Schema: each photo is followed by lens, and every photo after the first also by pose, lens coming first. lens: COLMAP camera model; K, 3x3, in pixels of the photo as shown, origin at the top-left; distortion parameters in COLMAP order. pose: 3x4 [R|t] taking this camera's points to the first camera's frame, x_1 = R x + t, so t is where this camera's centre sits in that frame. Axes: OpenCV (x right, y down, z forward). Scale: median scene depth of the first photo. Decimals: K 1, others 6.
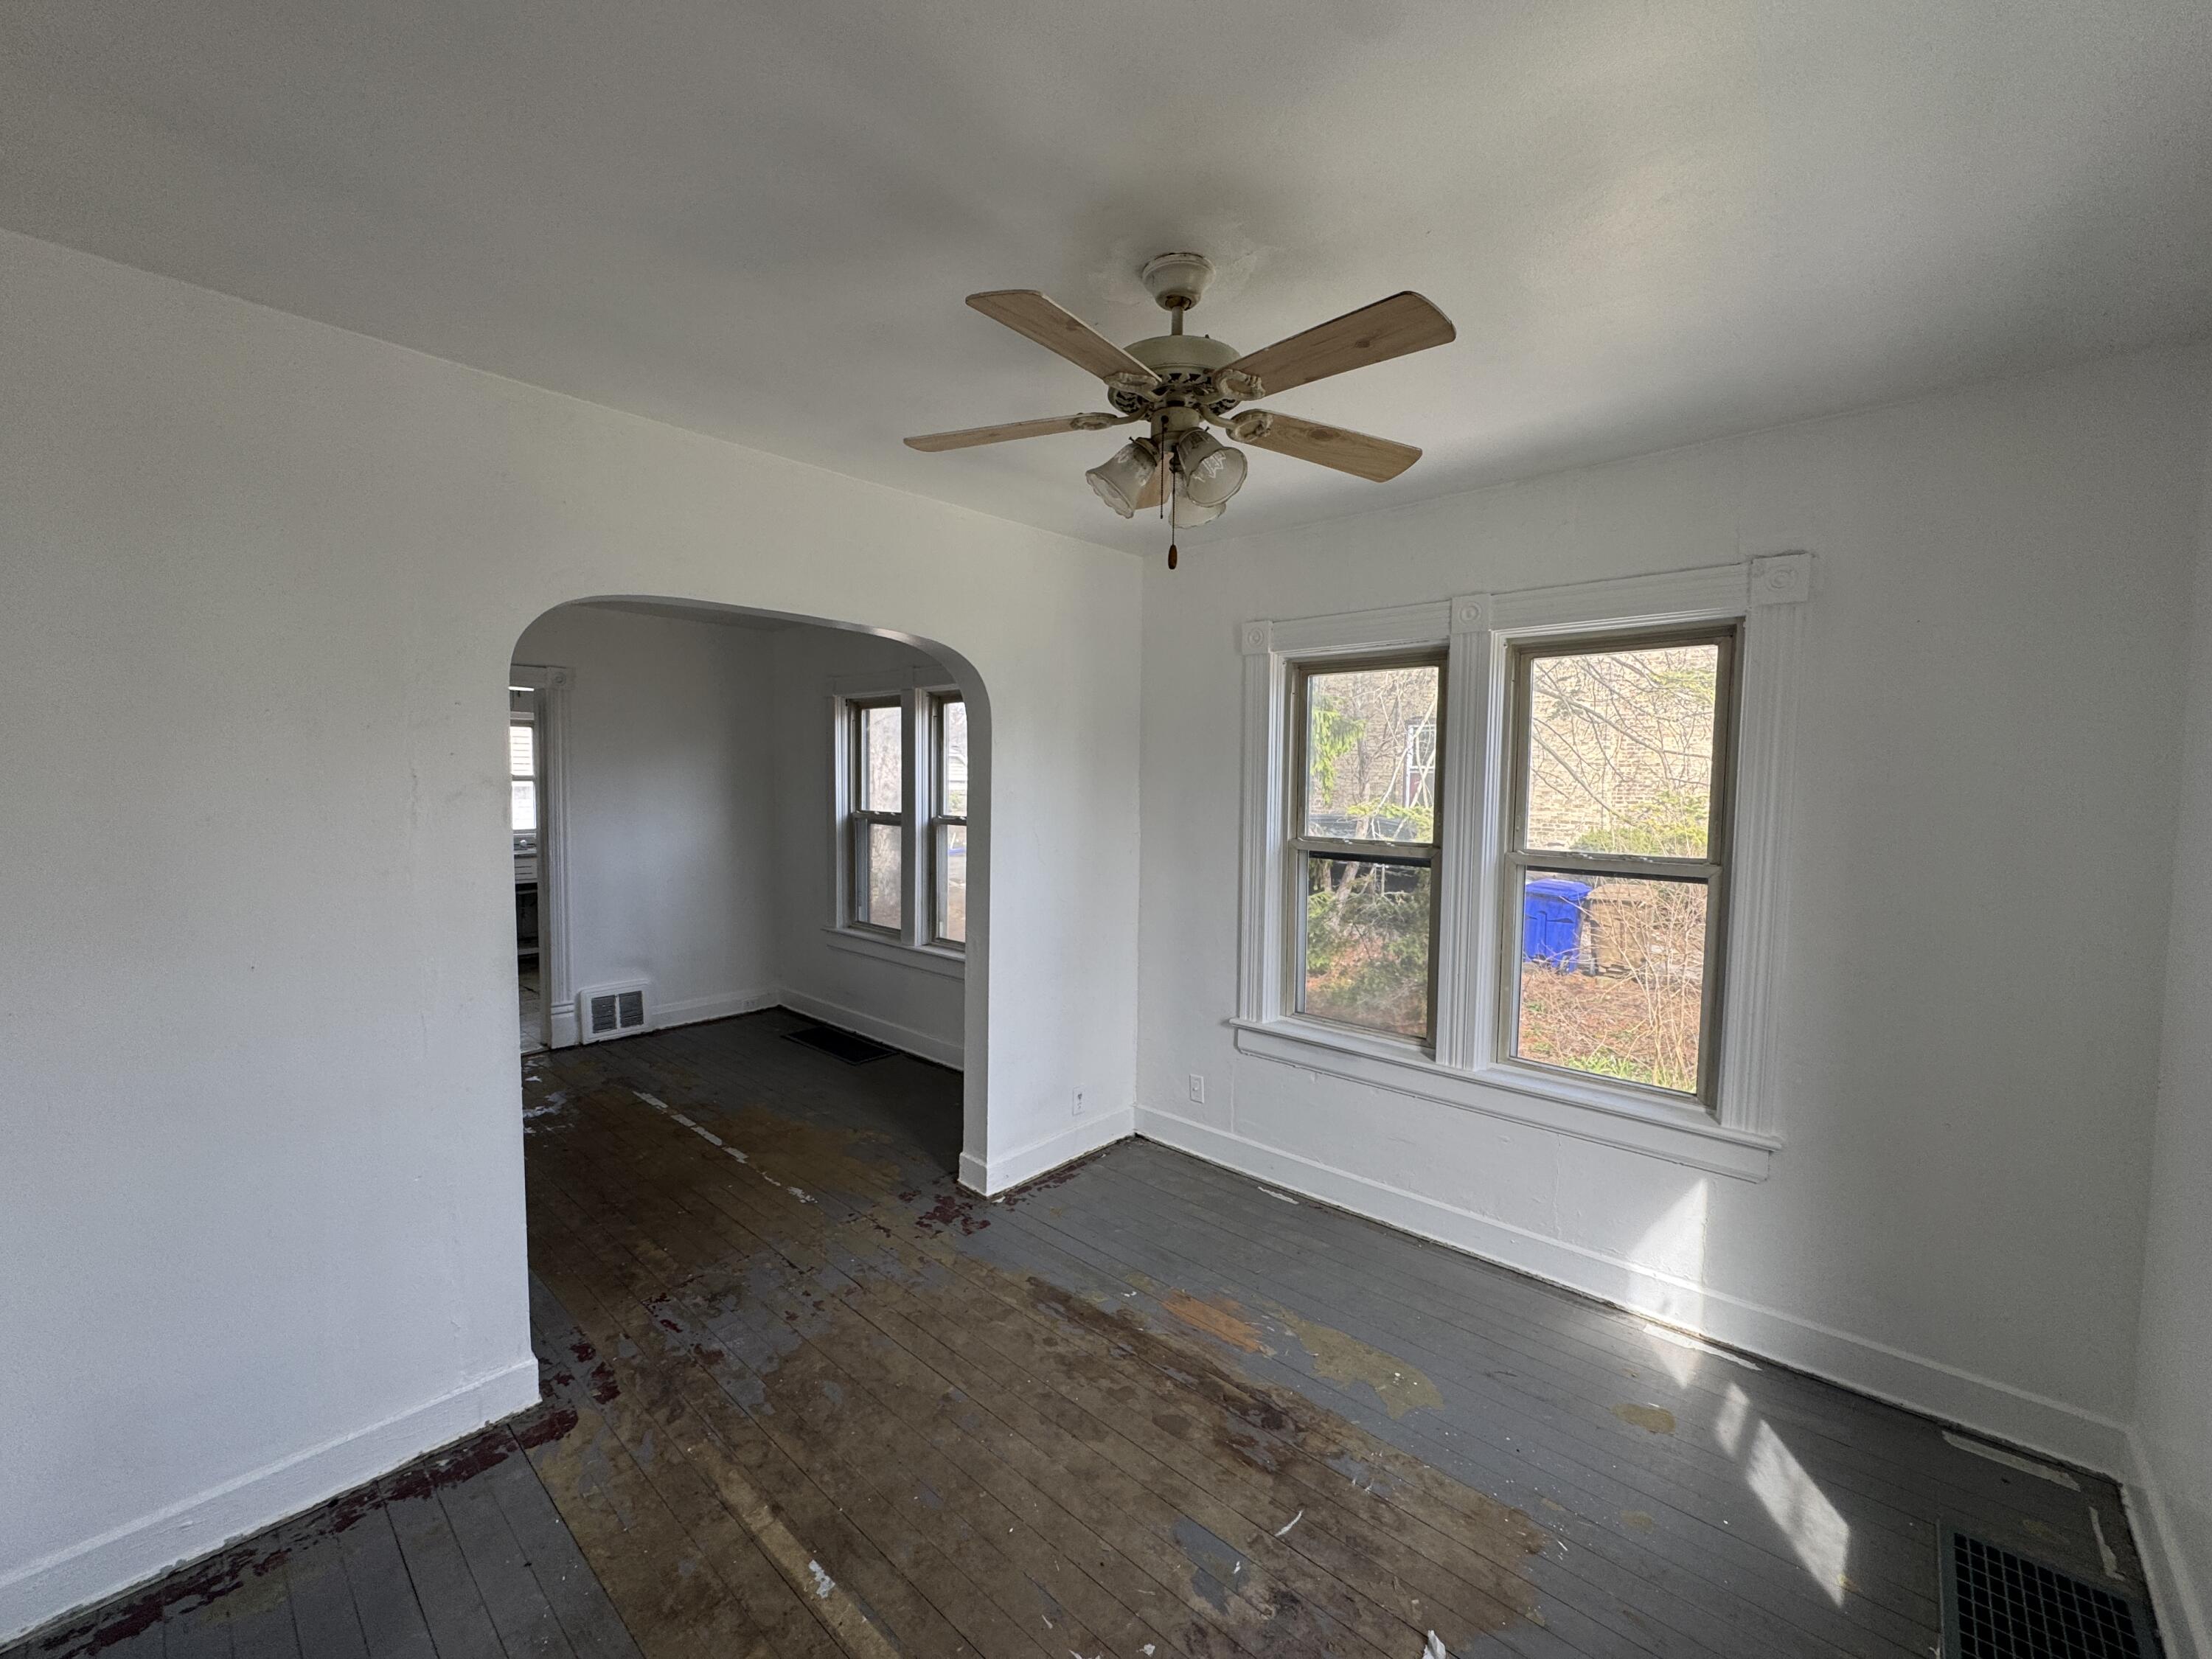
lens RADIAL K [[887.7, 0, 1101.6], [0, 887.7, 827.5], [0, 0, 1]] dist [-0.002405, -0.000548]
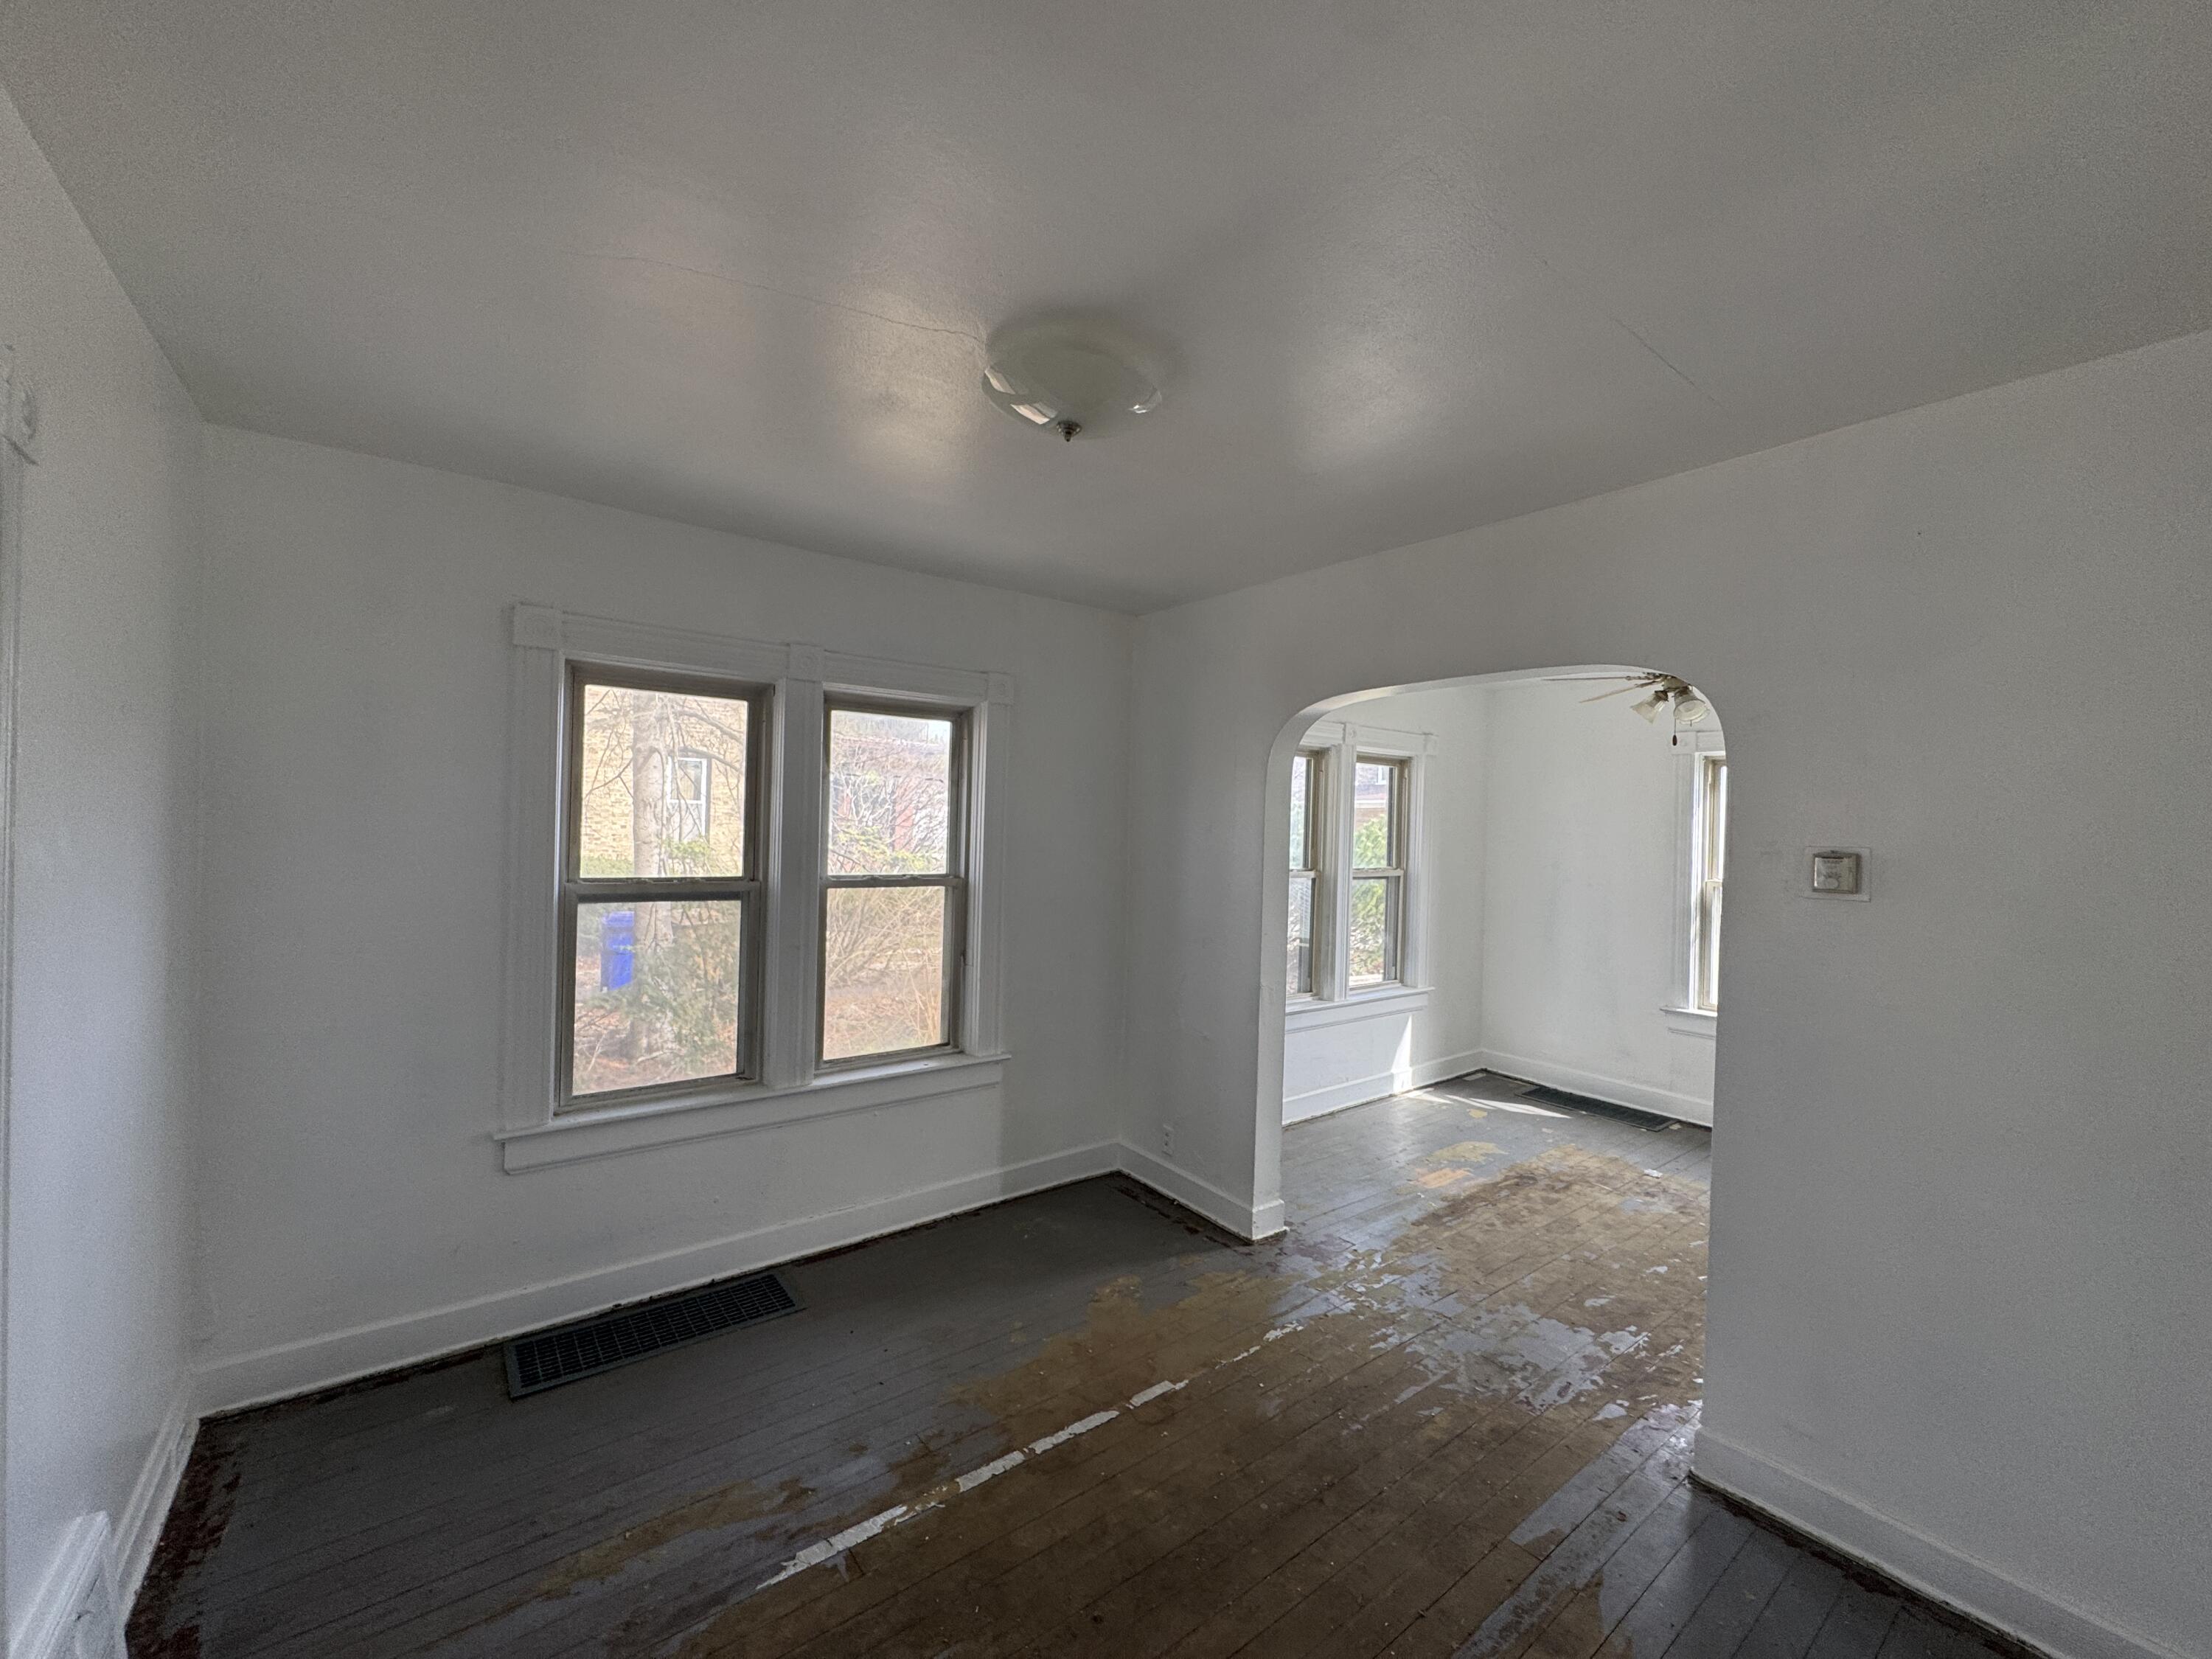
lens RADIAL K [[887.7, 0, 1105.8], [0, 887.7, 826.6], [0, 0, 1]] dist [-0.002405, -0.000548]
pose [[0.180454, -0.010431, 0.983528, -1.544465], [0.025822, 0.999649, 0.005864, -0.096393], [-0.983244, 0.024338, 0.180660, 1.296477]]
